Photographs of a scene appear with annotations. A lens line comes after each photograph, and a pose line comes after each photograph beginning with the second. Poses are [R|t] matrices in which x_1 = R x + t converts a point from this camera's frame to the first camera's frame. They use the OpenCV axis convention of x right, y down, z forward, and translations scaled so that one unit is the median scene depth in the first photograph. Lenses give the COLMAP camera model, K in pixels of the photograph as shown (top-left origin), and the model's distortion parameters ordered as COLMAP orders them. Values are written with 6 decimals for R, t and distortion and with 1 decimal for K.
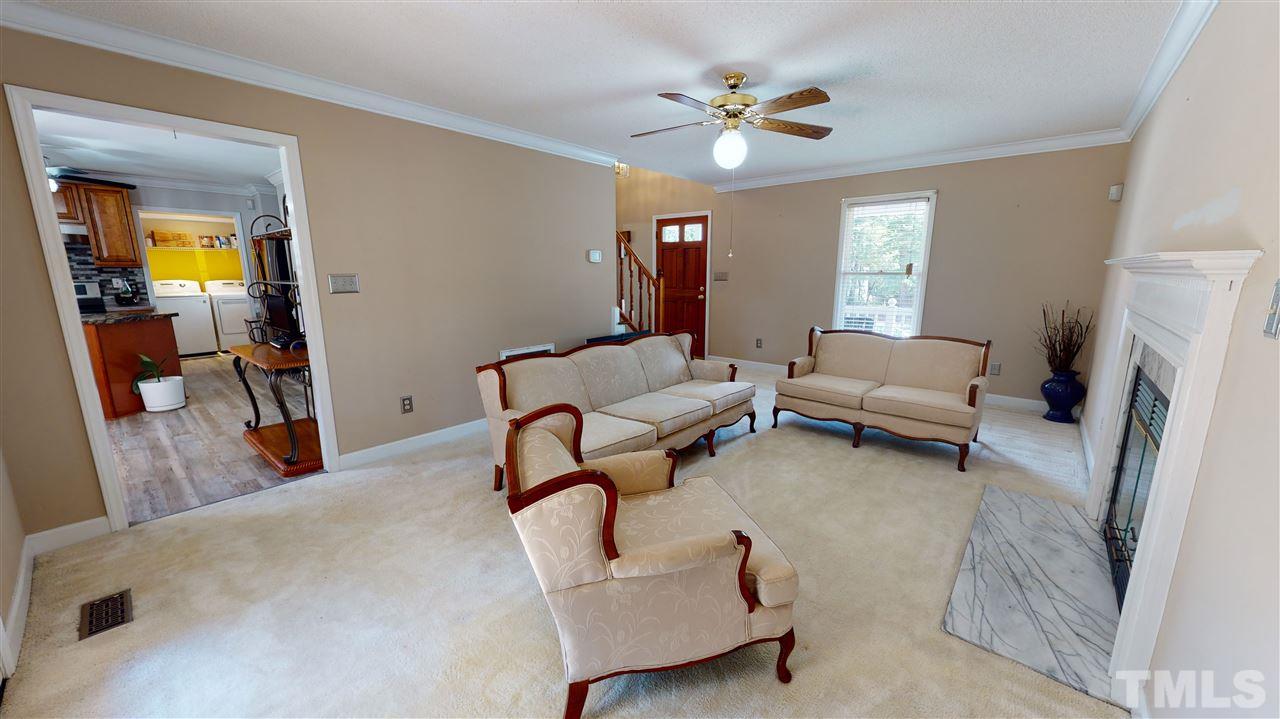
lens RADIAL K [[467.9, 0, 641.7], [0, 467.9, 362.3], [0, 0, 1]] dist [-0.000735, -0.000133]
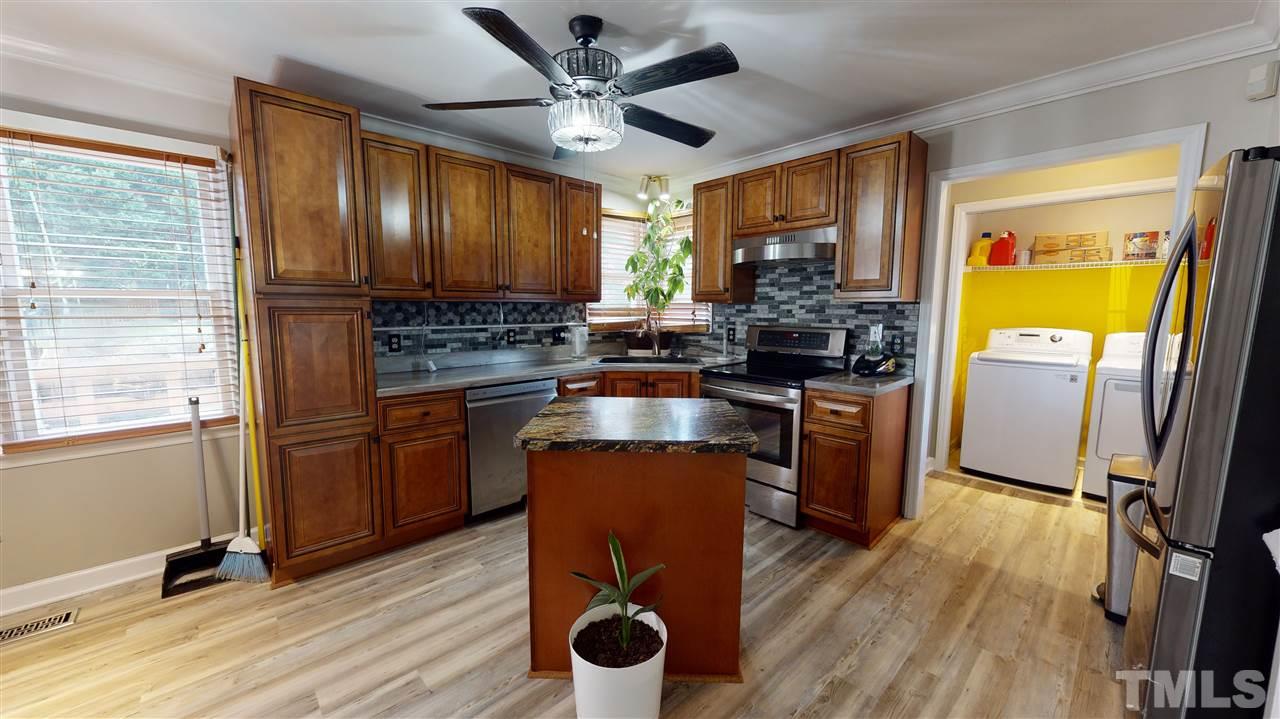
lens RADIAL K [[467.9, 0, 641.7], [0, 467.9, 362.3], [0, 0, 1]] dist [-0.000735, -0.000133]
pose [[-0.100985, 0.118046, -0.987860, -0.580663], [-0.196621, 0.970984, 0.136129, -0.159182], [0.975265, 0.207981, -0.074844, 0.802123]]
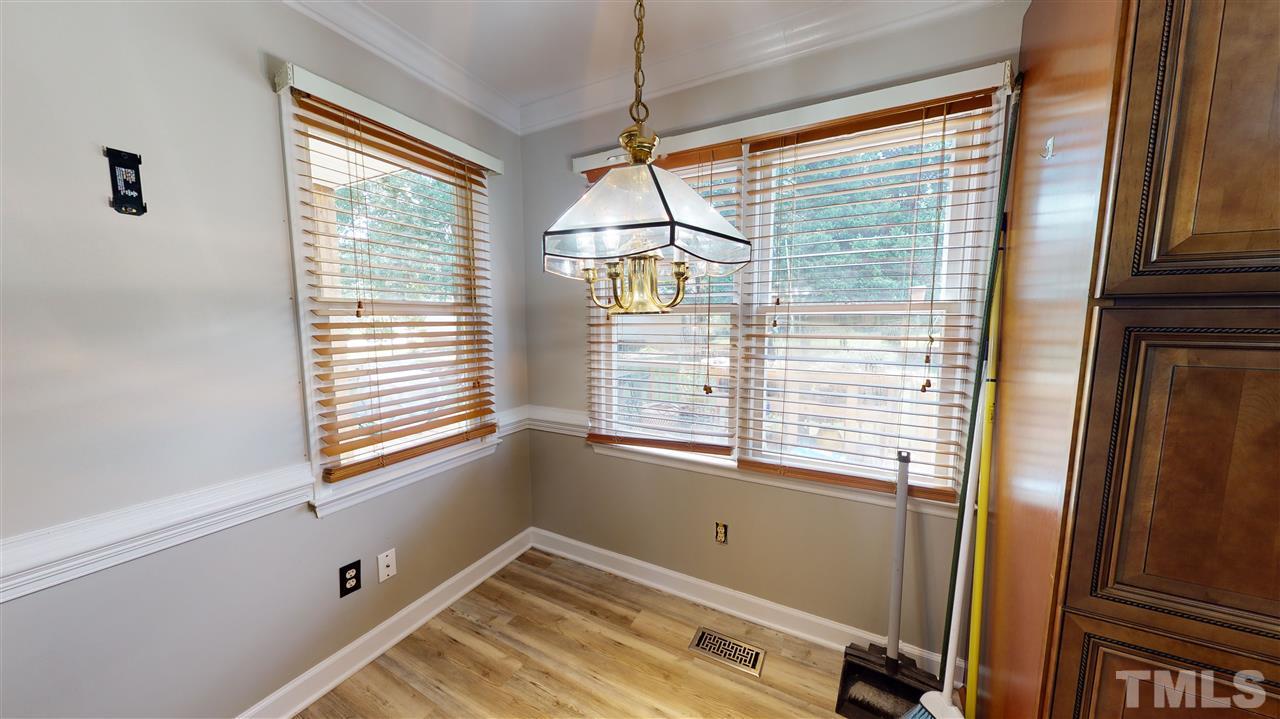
lens RADIAL K [[403.3, 0, 638.9], [0, 403.3, 363.7], [0, 0, 1]] dist [-0.000312, -0.000028]
pose [[-0.972668, 0.025956, -0.230747, -0.723800], [-0.043568, 0.955684, 0.291151, -0.115321], [0.228078, 0.293247, -0.928432, 0.575211]]
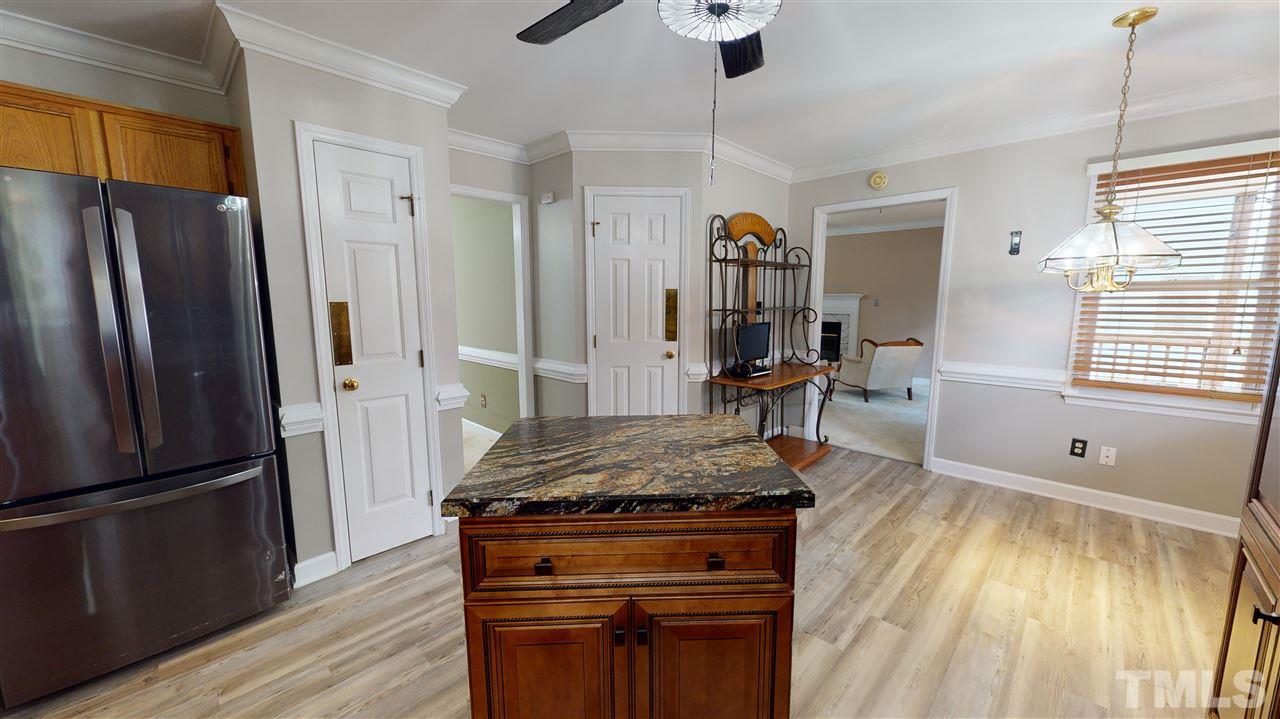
lens RADIAL K [[467.9, 0, 641.7], [0, 467.9, 362.3], [0, 0, 1]] dist [-0.000735, -0.000133]
pose [[0.056859, -0.134434, 0.989290, -1.137517], [0.195483, 0.973212, 0.121014, -0.147423], [-0.979057, 0.186508, 0.081616, 0.748505]]
